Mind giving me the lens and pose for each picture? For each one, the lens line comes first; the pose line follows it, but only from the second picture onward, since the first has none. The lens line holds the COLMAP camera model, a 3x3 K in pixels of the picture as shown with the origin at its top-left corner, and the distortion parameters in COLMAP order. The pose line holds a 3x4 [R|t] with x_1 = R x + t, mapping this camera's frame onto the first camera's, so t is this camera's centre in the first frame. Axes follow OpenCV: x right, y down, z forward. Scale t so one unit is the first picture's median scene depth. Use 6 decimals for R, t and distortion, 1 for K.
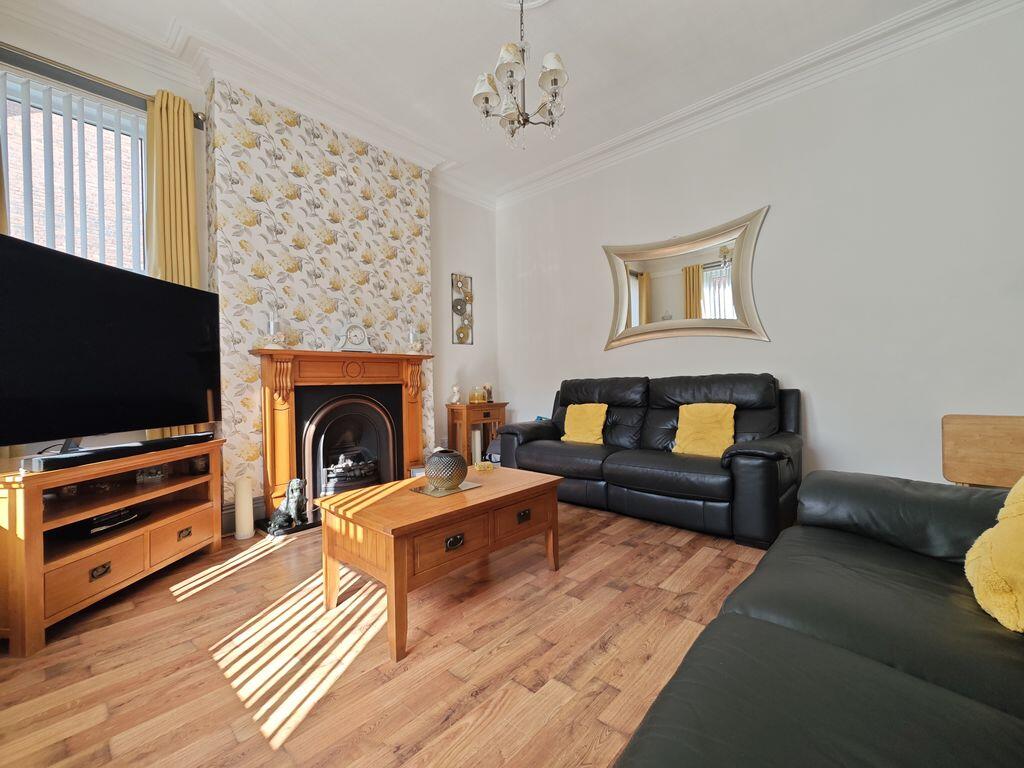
lens RADIAL K [[425.0, 0, 508.1], [0, 425.0, 385.0], [0, 0, 1]] dist [-0.003035, 0.000102]
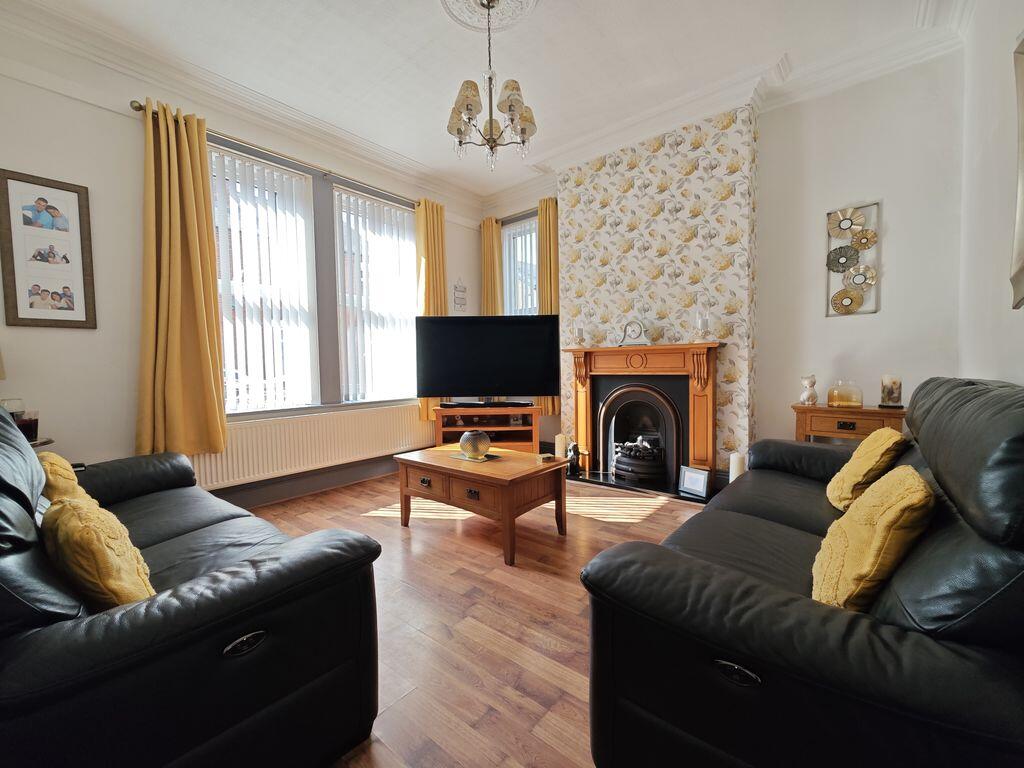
lens RADIAL K [[425.0, 0, 508.8], [0, 425.0, 383.1], [0, 0, 1]] dist [-0.003035, 0.000102]
pose [[0.048046, 0.061419, -0.996955, 0.745887], [0.010325, 0.998024, 0.061982, -0.052576], [0.998792, -0.013271, 0.047317, 0.627968]]
